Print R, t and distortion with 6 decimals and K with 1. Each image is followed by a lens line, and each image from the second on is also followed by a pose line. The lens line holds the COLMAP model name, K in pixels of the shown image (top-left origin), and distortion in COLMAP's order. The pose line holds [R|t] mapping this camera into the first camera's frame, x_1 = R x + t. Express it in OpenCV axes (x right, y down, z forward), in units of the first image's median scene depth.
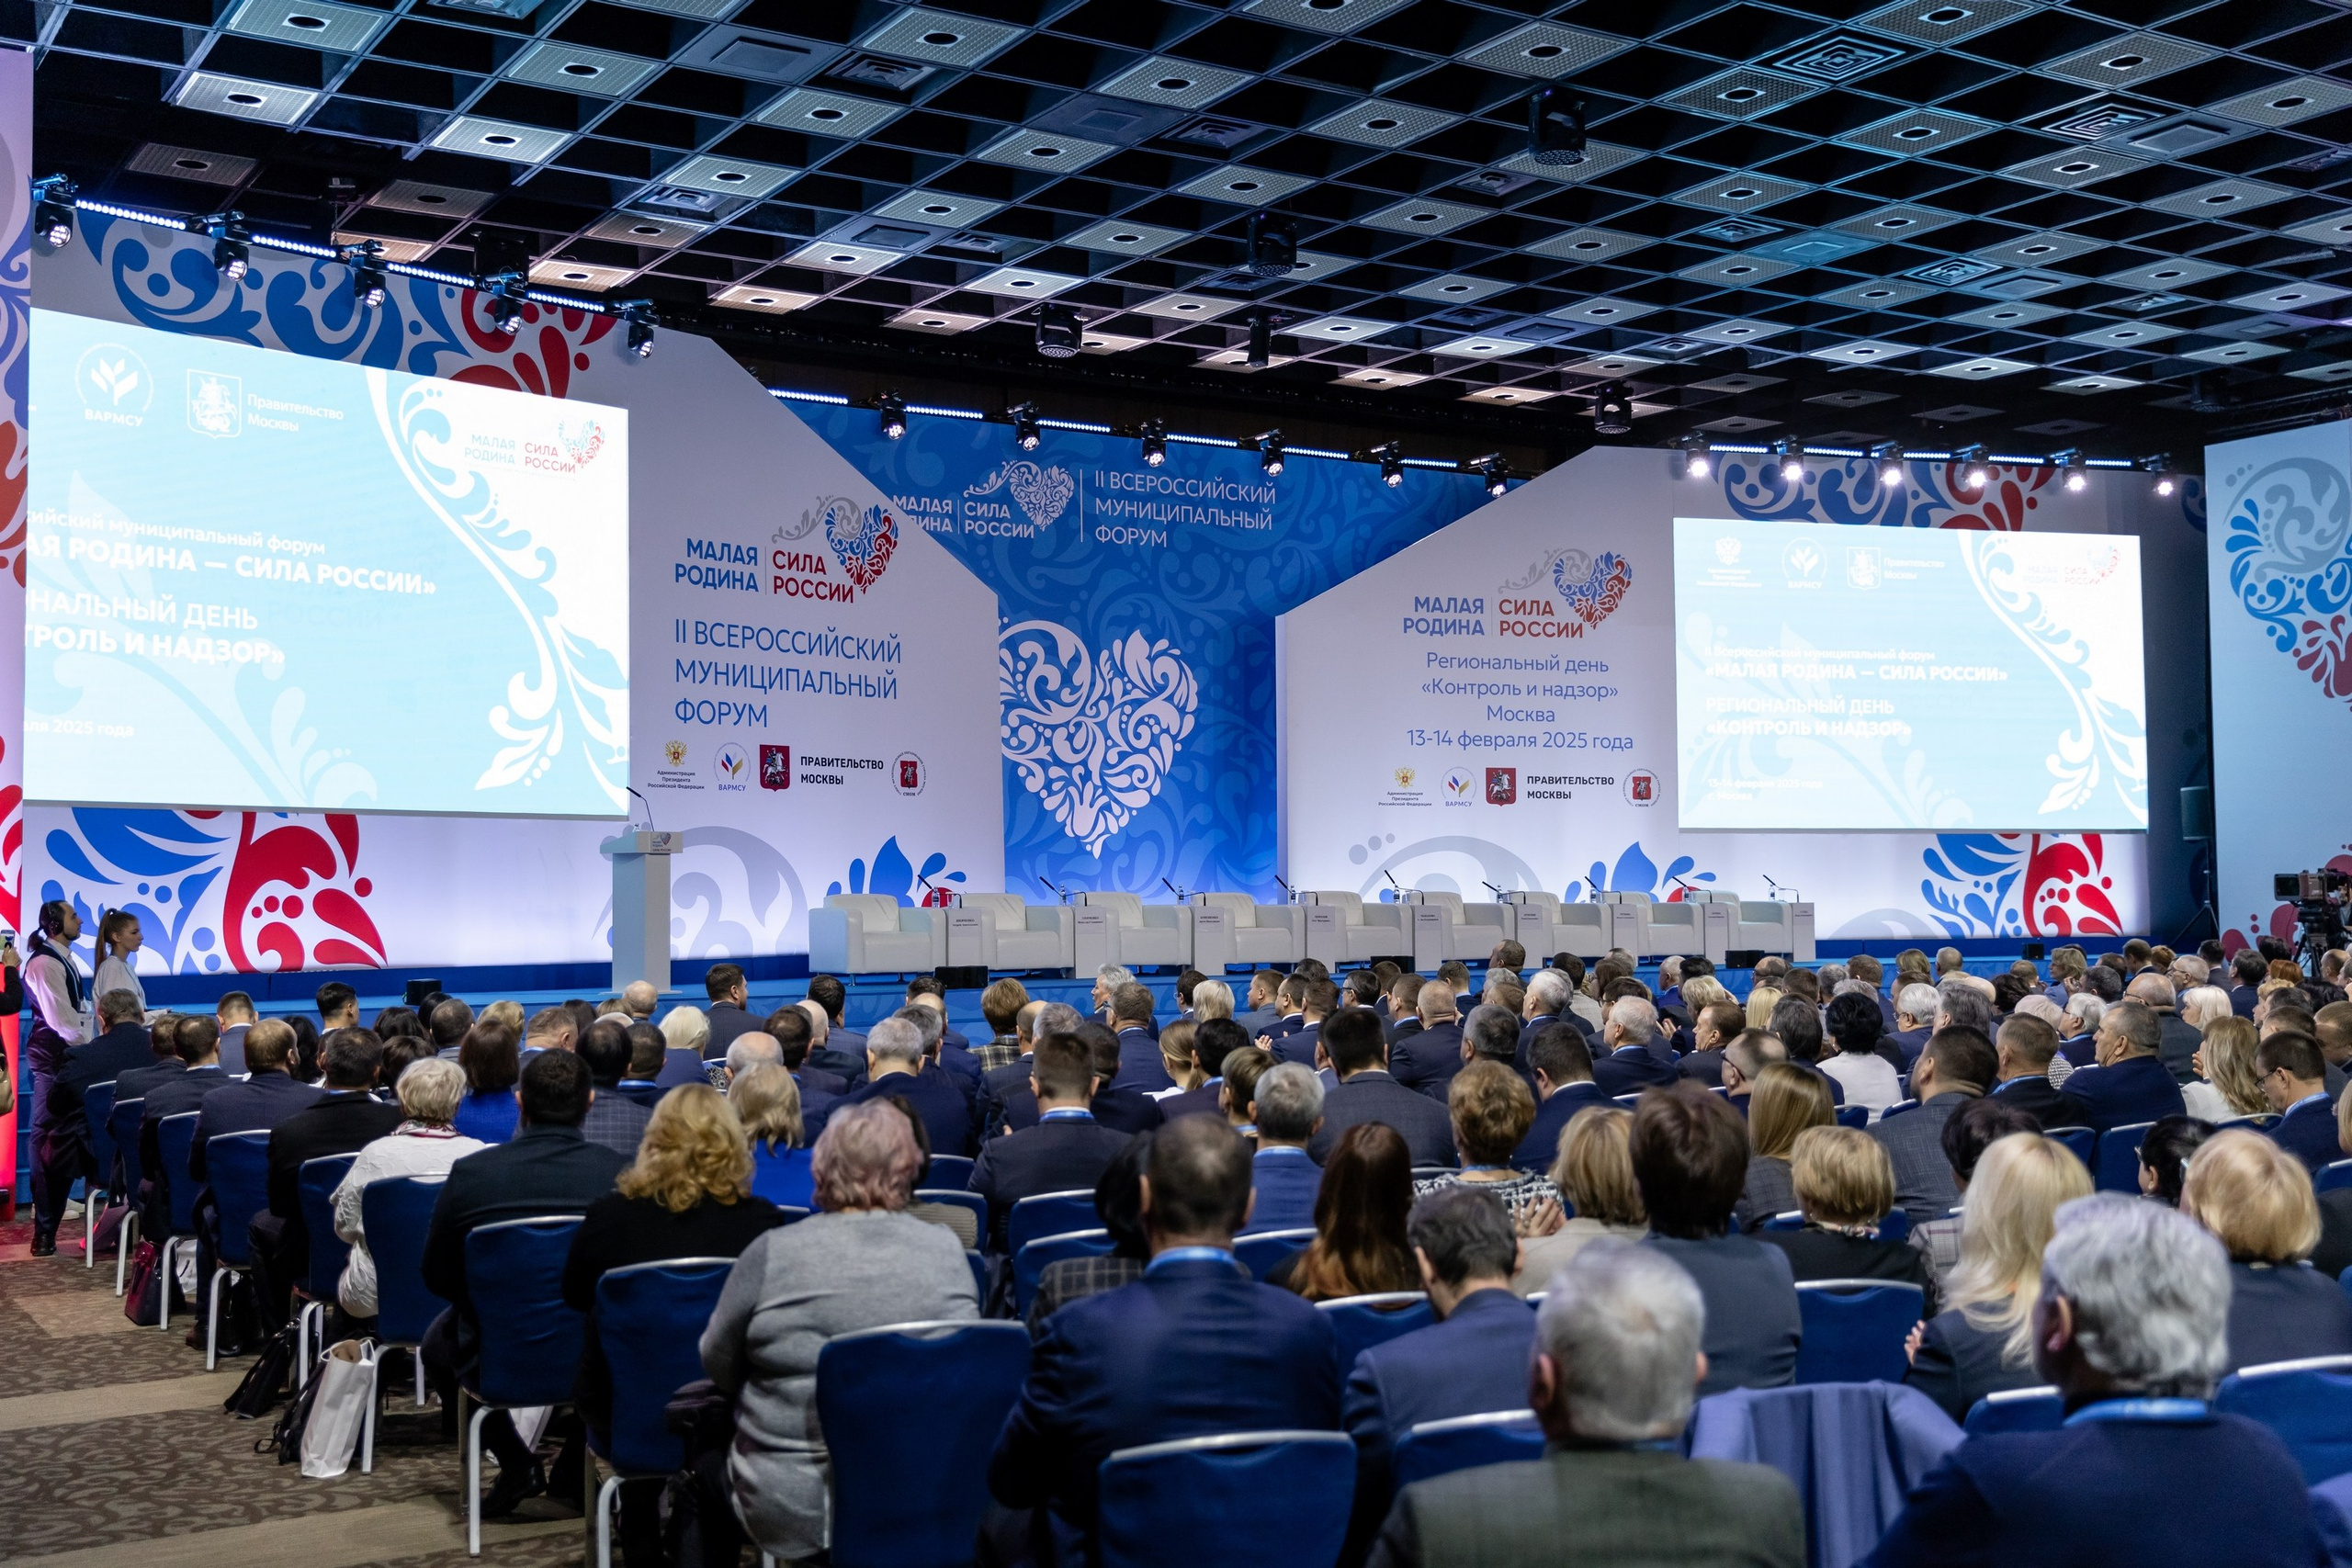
lens RADIAL K [[2465.4, 0, 1142.2], [0, 2465.4, 794.0], [0, 0, 1]] dist [0.021295, -0.003901]
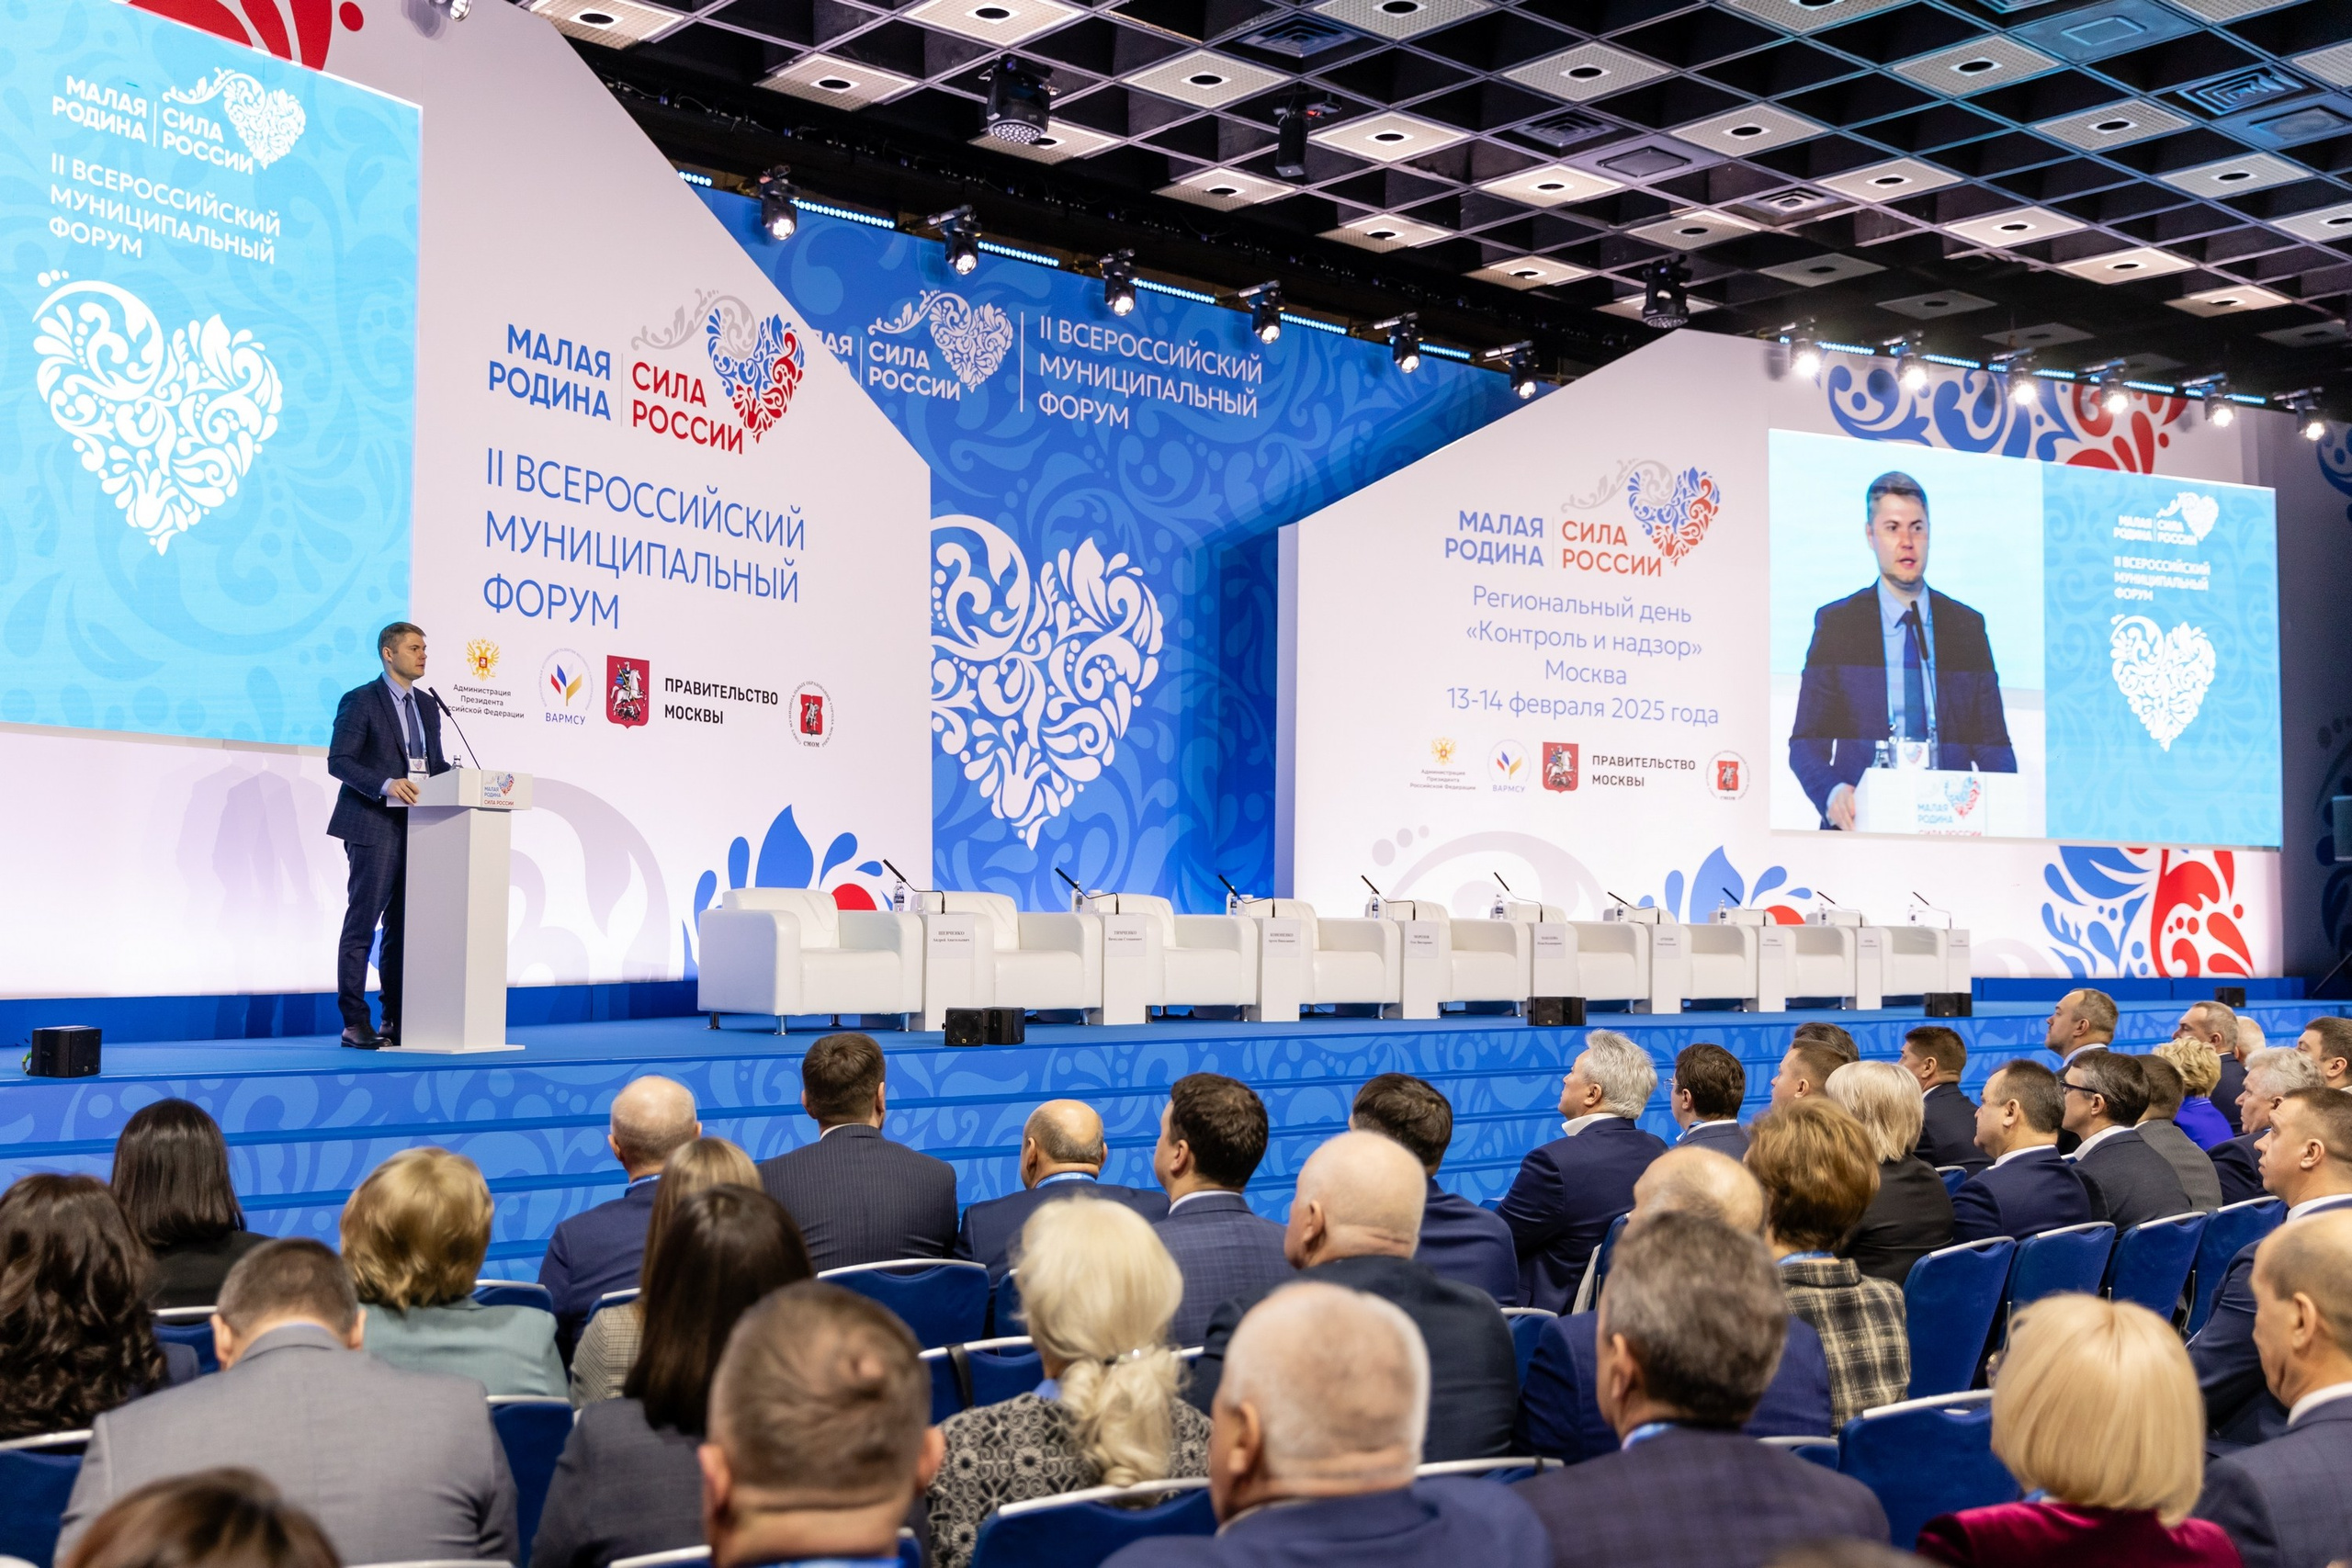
lens RADIAL K [[2445.2, 0, 1171.2], [0, 2445.2, 782.9], [0, 0, 1]] dist [0.041576, -0.037713]
pose [[0.986610, 0.029705, 0.160370, -0.093894], [-0.027844, 0.999516, -0.013839, 0.015502], [-0.160703, 0.009189, 0.986960, 0.287762]]
